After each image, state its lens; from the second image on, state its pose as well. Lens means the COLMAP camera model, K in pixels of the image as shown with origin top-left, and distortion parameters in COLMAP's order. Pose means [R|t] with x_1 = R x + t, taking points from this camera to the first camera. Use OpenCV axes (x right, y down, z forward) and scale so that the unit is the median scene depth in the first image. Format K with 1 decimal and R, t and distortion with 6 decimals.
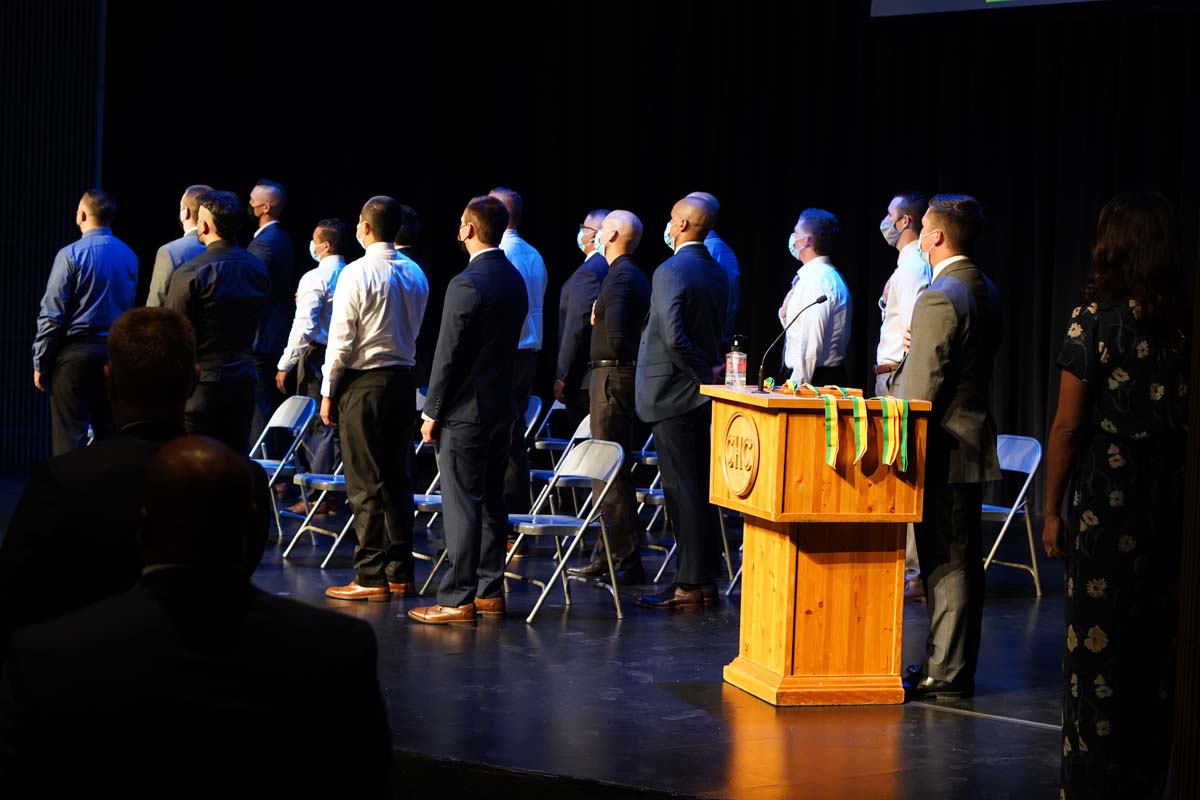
lens RADIAL K [[2623.0, 0, 593.2], [0, 2623.0, 402.9], [0, 0, 1]] dist [0.103603, 0.000000]
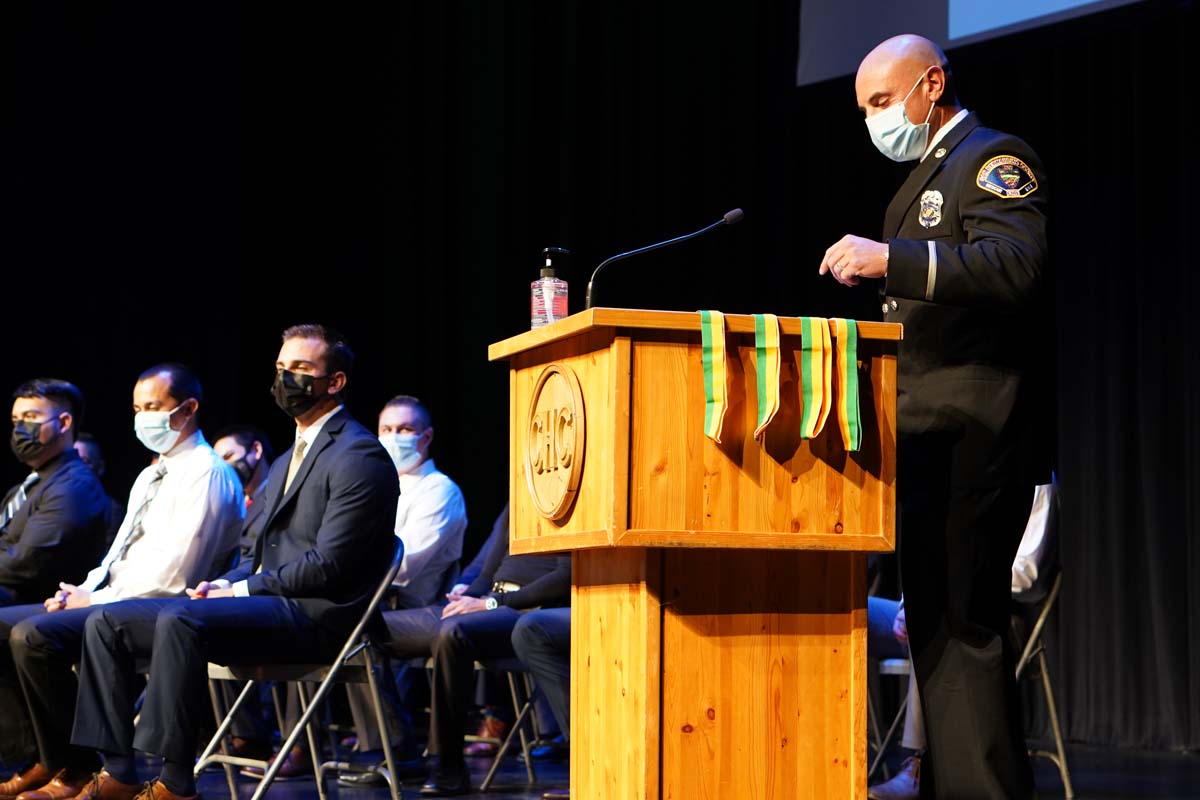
lens RADIAL K [[2623.0, 0, 596.3], [0, 2623.0, 399.6], [0, 0, 1]] dist [0.103603, 0.000000]
pose [[0.999500, -0.025415, 0.018813, 0.055374], [0.027859, 0.989223, -0.143740, 0.089436], [-0.014957, 0.144192, 0.989437, 0.469564]]
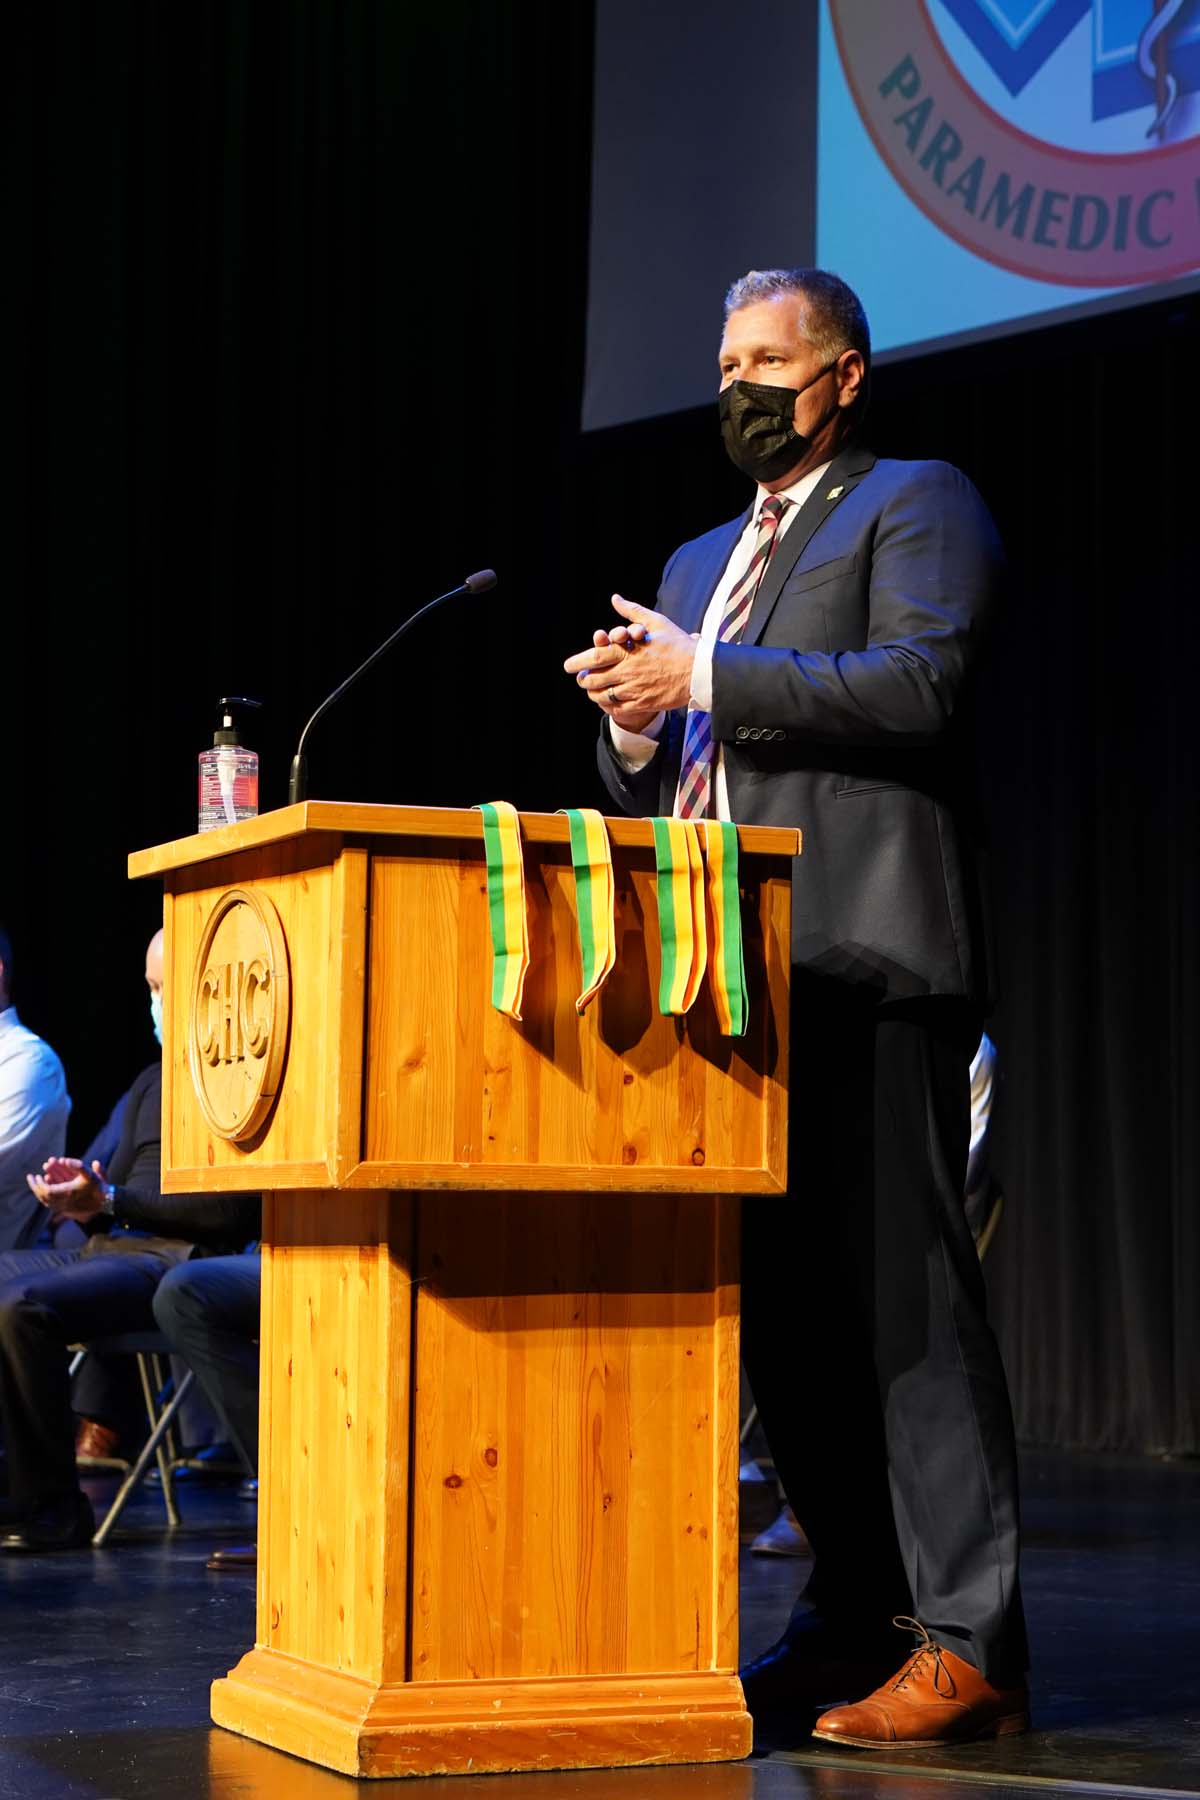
lens RADIAL K [[3934.5, 0, 590.6], [0, 3934.5, 900.5], [0, 0, 1]] dist [0.103603, 0.000000]
pose [[0.994147, -0.019011, 0.106354, 0.048175], [0.033752, 0.989776, -0.138581, 0.076584], [-0.102632, 0.141359, 0.984624, 0.506132]]
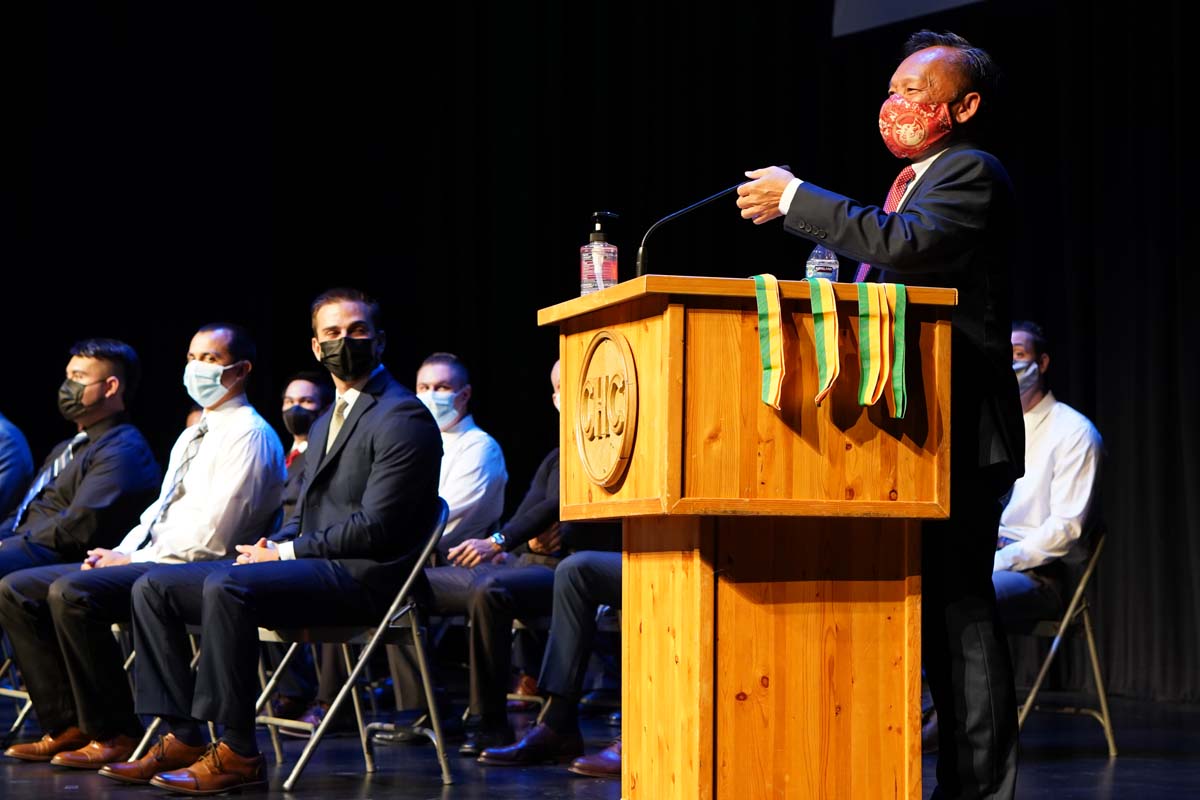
lens RADIAL K [[2623.0, 0, 597.8], [0, 2623.0, 397.5], [0, 0, 1]] dist [0.103603, 0.000000]
pose [[0.999544, -0.028547, 0.009808, 0.049757], [0.029545, 0.991829, -0.124103, 0.084561], [-0.006185, 0.124337, 0.992221, 0.471686]]
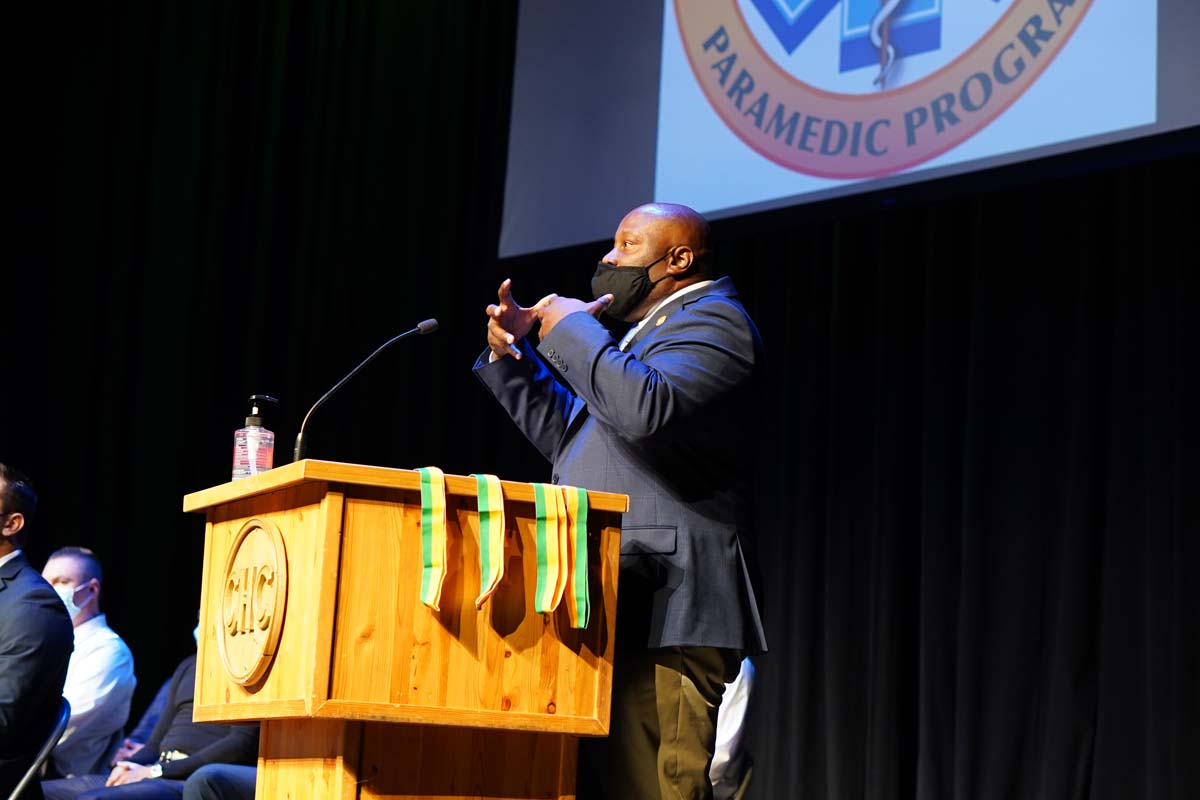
lens RADIAL K [[2623.0, 0, 608.3], [0, 2623.0, 401.1], [0, 0, 1]] dist [0.103603, 0.000000]
pose [[0.988196, 0.036559, 0.148766, 0.047783], [-0.004786, 0.978000, -0.208548, 0.087415], [-0.153118, 0.205375, 0.966631, 0.499352]]
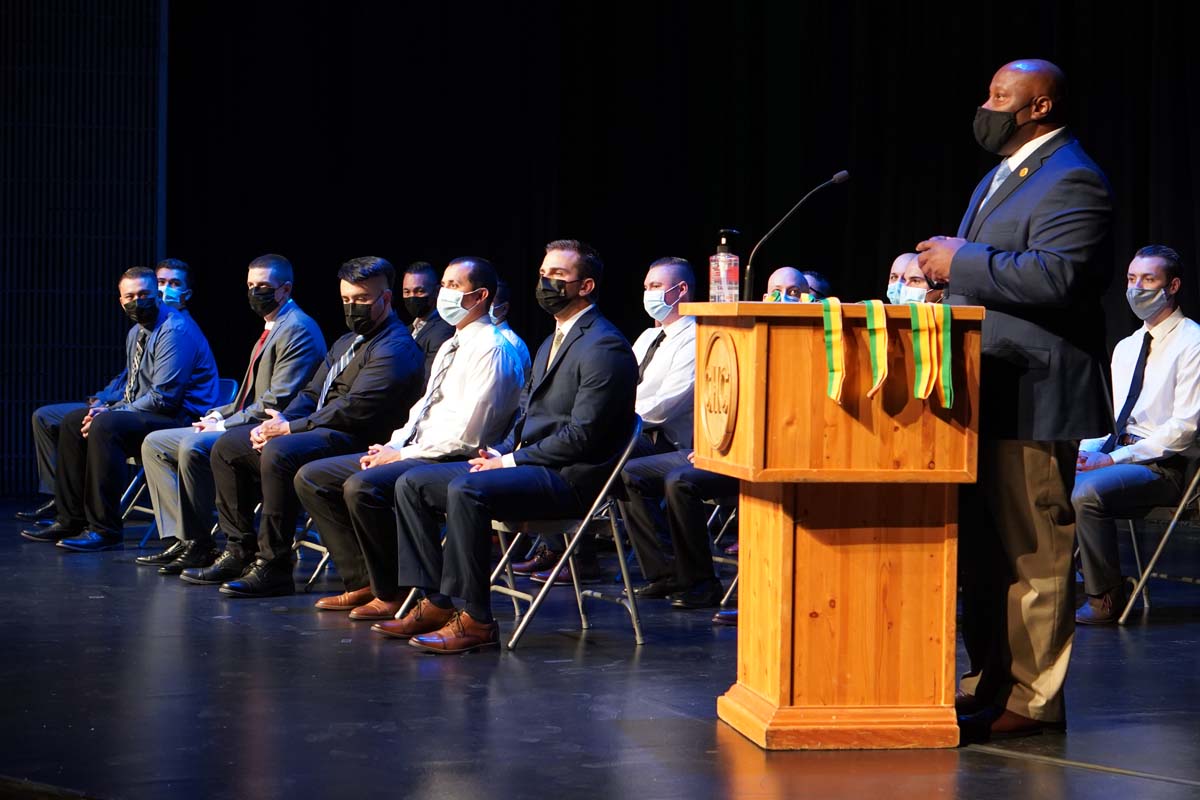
lens RADIAL K [[2623.0, 0, 603.4], [0, 2623.0, 396.9], [0, 0, 1]] dist [0.103603, 0.000000]
pose [[0.992248, -0.018242, -0.122924, 0.112841], [0.013915, 0.999256, -0.035960, 0.046253], [0.123489, 0.033971, 0.991764, 0.302015]]
